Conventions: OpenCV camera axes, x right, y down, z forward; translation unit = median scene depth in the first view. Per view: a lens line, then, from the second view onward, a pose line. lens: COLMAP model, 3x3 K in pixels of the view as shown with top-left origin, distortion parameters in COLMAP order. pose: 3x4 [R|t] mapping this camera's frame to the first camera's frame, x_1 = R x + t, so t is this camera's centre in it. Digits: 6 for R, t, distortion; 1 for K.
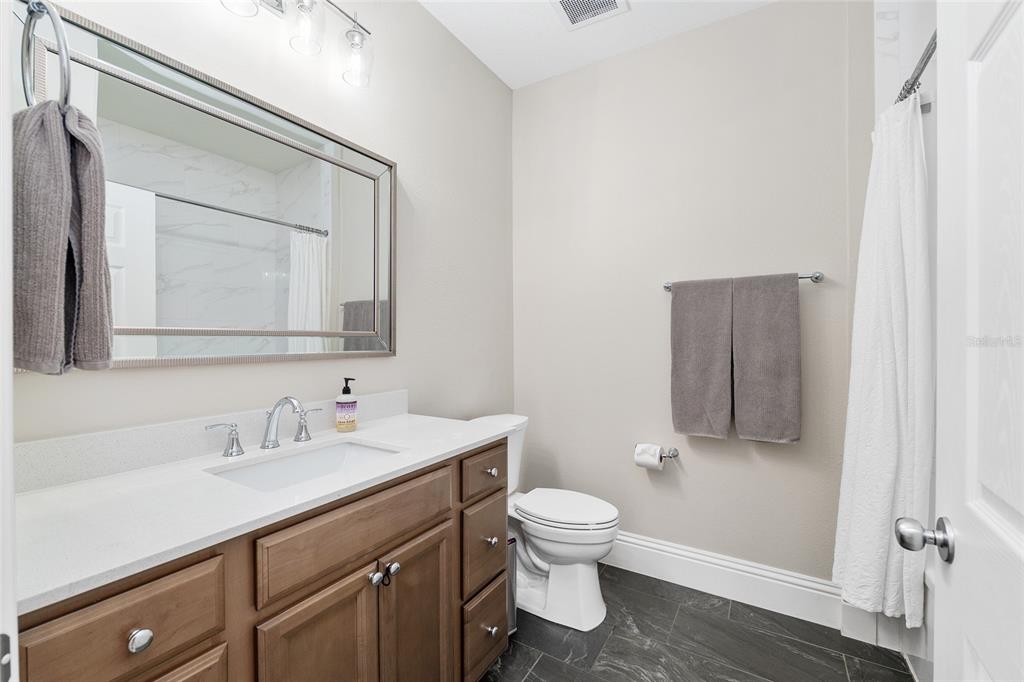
lens RADIAL K [[418.2, 0, 509.8], [0, 418.2, 342.5], [0, 0, 1]] dist [-0.015996, -0.000236]
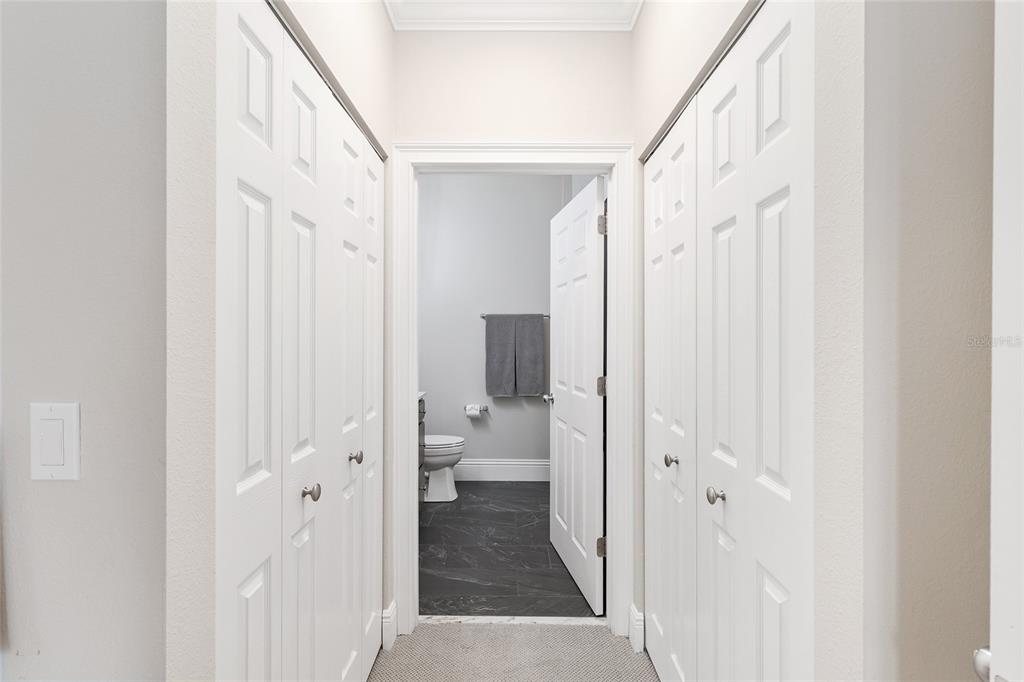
lens RADIAL K [[487.6, 0, 512.0], [0, 487.6, 341.0], [0, 0, 1]] dist [-0.001973, -0.000135]
pose [[0.848812, -0.002941, 0.528686, -0.671928], [-0.003581, 0.999930, 0.011311, -0.054139], [-0.528682, -0.011494, 0.848742, -0.910272]]
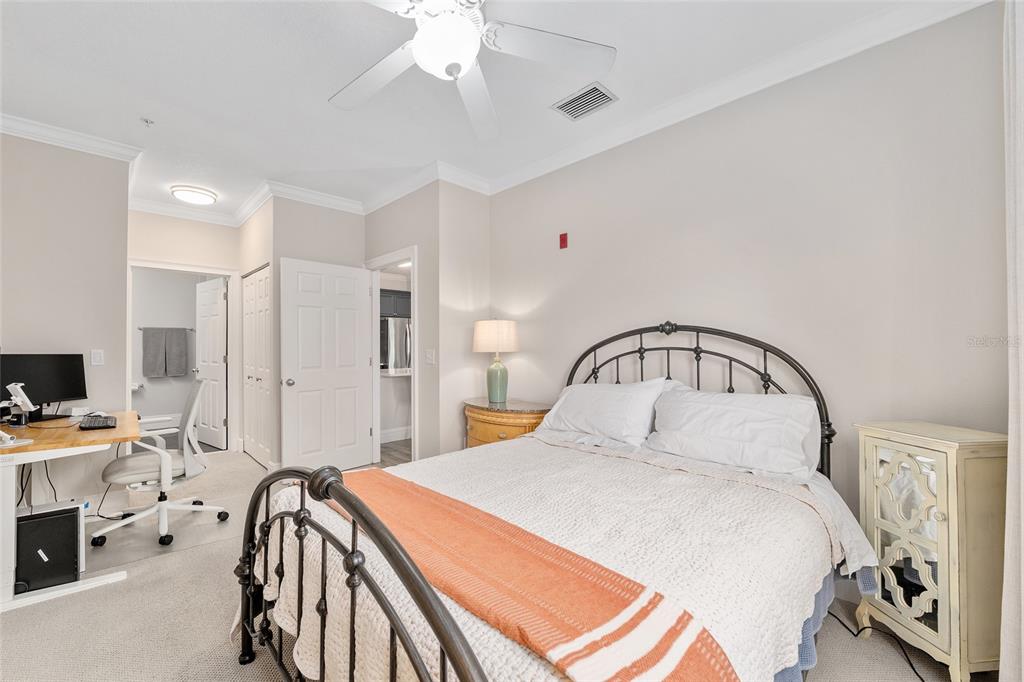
lens RADIAL K [[418.2, 0, 509.8], [0, 418.2, 342.5], [0, 0, 1]] dist [-0.015996, -0.000236]
pose [[0.231503, 0.005630, 0.972818, -1.960708], [-0.001153, 0.999984, -0.005513, -0.021856], [-0.972833, 0.000155, 0.231506, -2.336539]]
